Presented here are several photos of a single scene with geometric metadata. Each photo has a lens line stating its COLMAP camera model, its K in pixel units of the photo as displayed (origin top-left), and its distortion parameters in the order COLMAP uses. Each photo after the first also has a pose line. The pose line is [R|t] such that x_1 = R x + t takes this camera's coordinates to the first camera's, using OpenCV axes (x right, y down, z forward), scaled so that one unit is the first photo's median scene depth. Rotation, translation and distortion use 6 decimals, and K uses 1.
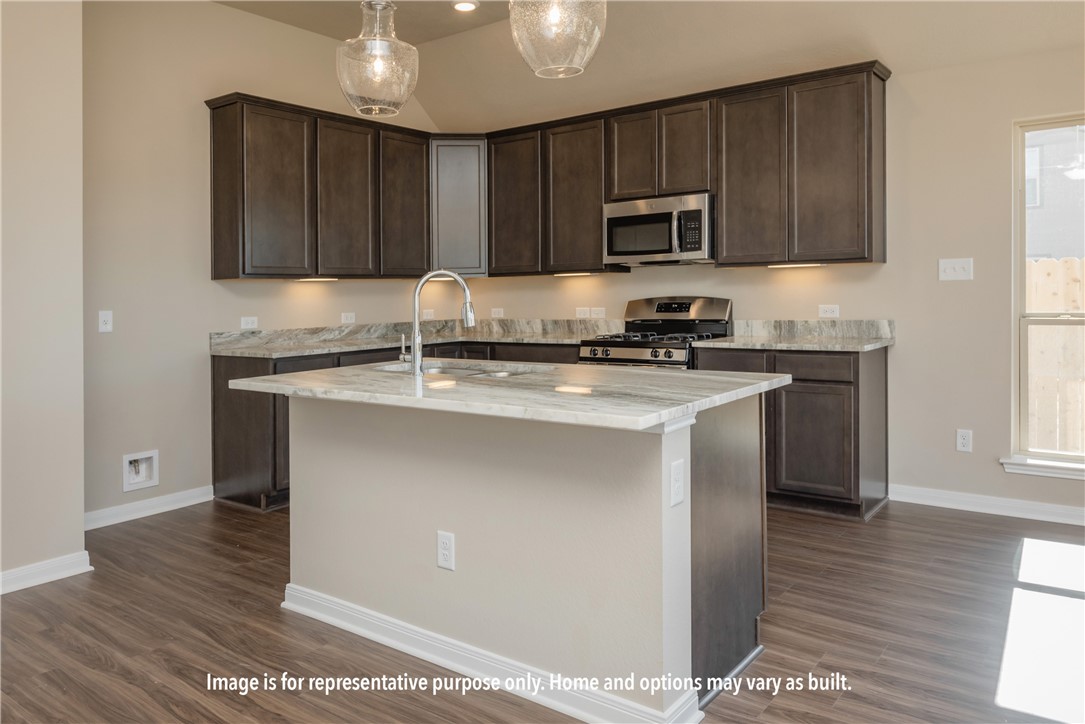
lens RADIAL K [[787.8, 0, 542.1], [0, 787.8, 301.6], [0, 0, 1]] dist [-0.003924, -0.004356]
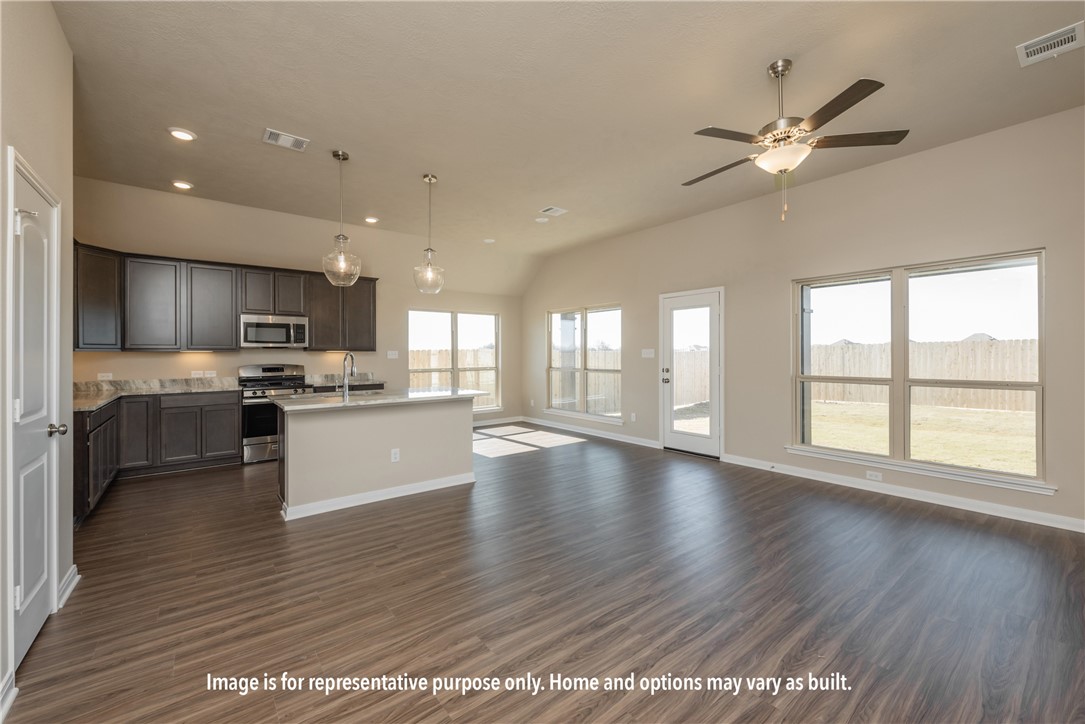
lens RADIAL K [[433.5, 0, 542.5], [0, 433.5, 362.0], [0, 0, 1]] dist [-0.000101, 0.000022]
pose [[0.246803, 0.002846, 0.969061, -0.788318], [0.009141, 0.999944, -0.005265, -0.000281], [-0.969022, 0.010158, 0.246764, 0.064833]]
